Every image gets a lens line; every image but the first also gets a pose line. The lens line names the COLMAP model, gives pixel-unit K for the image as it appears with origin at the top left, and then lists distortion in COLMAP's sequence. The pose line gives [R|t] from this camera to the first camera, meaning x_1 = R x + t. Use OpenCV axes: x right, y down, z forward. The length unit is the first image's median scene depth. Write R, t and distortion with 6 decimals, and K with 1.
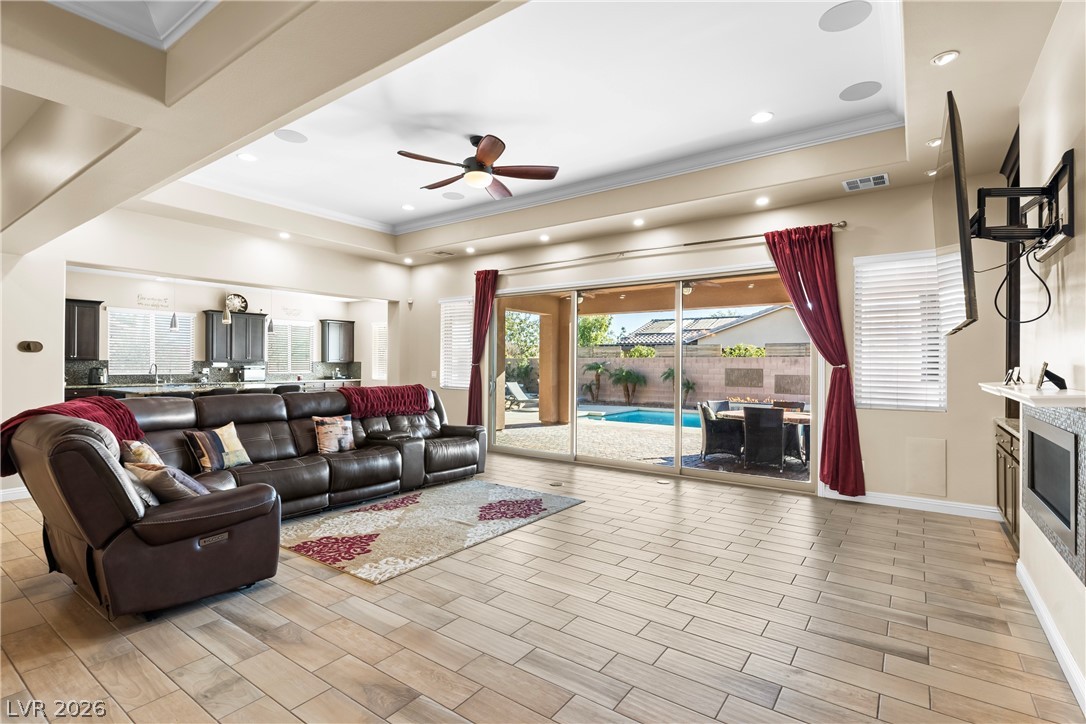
lens RADIAL K [[521.1, 0, 542.8], [0, 521.1, 360.5], [0, 0, 1]] dist [0.005478, 0.000474]
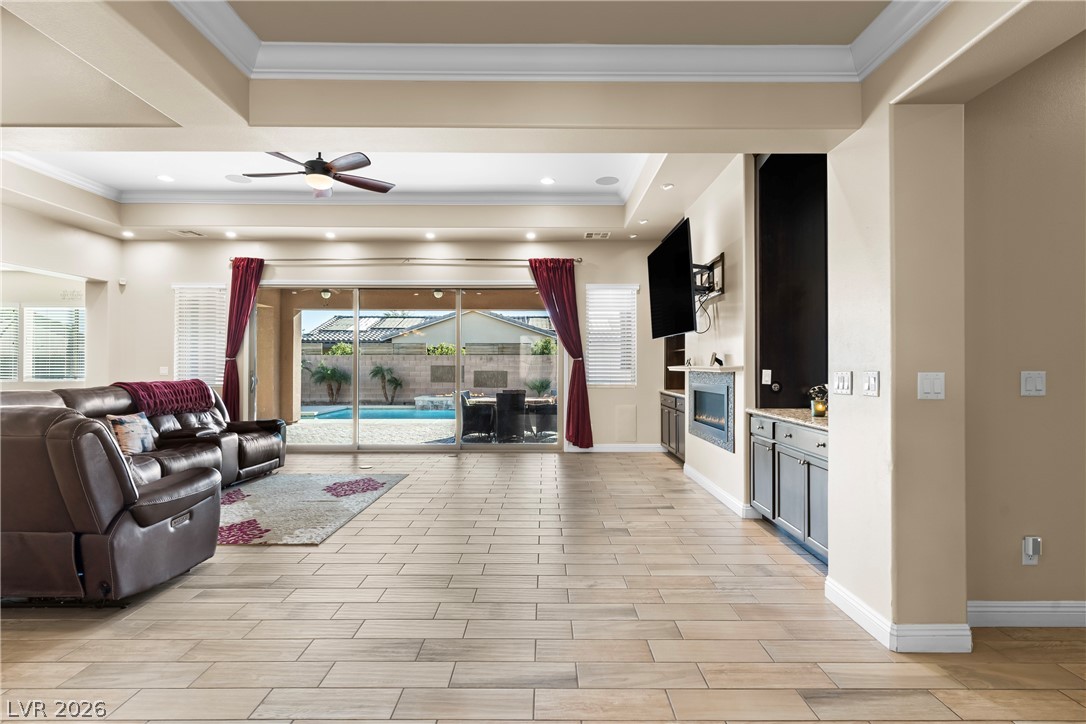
lens RADIAL K [[543.0, 0, 546.2], [0, 543.0, 361.3], [0, 0, 1]] dist [0.003091, 0.002259]
pose [[0.810936, 0.000630, 0.585134, -0.308877], [-0.001467, 0.999998, 0.000956, 0.013314], [-0.585133, -0.001634, 0.810936, -0.129924]]
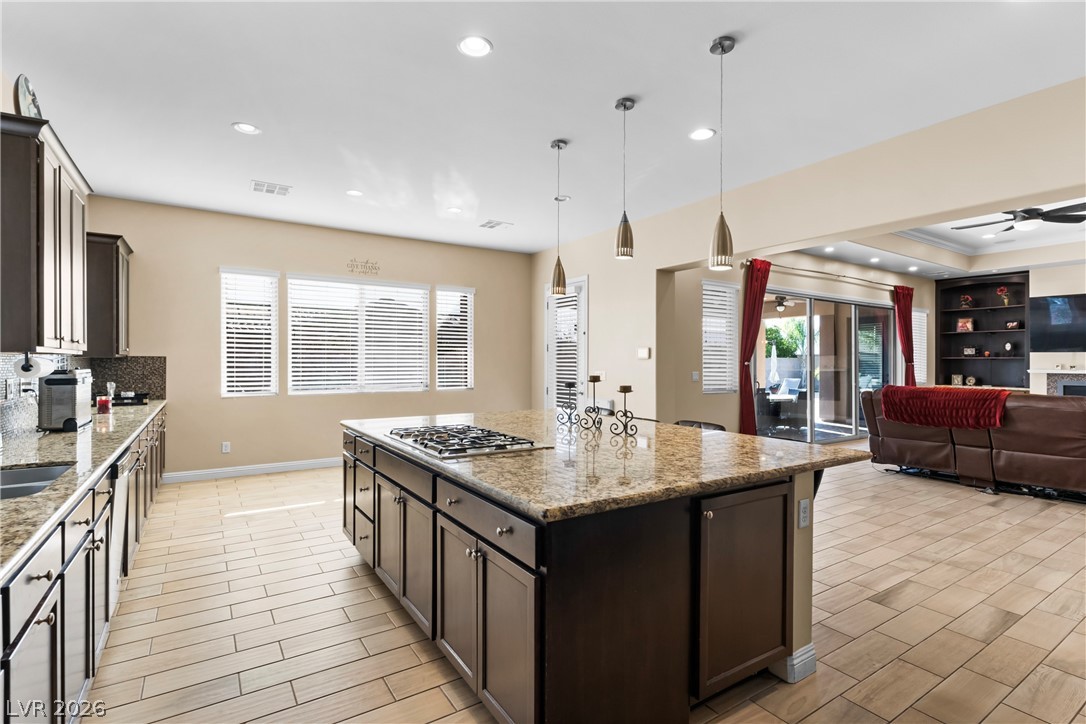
lens RADIAL K [[521.1, 0, 542.9], [0, 521.1, 363.5], [0, 0, 1]] dist [0.005478, 0.000474]
pose [[0.358114, -0.004726, 0.933666, -1.384809], [-0.010796, 0.999899, 0.009202, 0.004363], [-0.933615, -0.013375, 0.358027, 1.291229]]
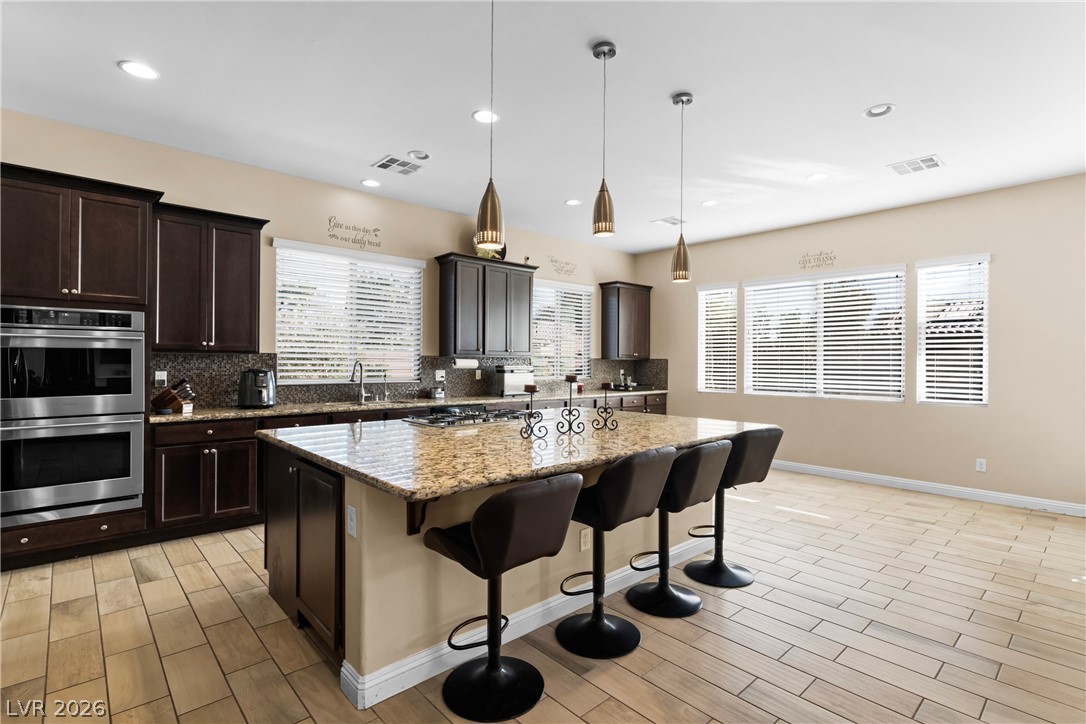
lens RADIAL K [[521.1, 0, 549.2], [0, 521.1, 364.5], [0, 0, 1]] dist [0.005478, 0.000474]
pose [[0.980022, 0.005856, -0.198803, -0.806320], [-0.002905, 0.999881, 0.015134, 0.002623], [0.198868, -0.014254, 0.979923, 0.955207]]
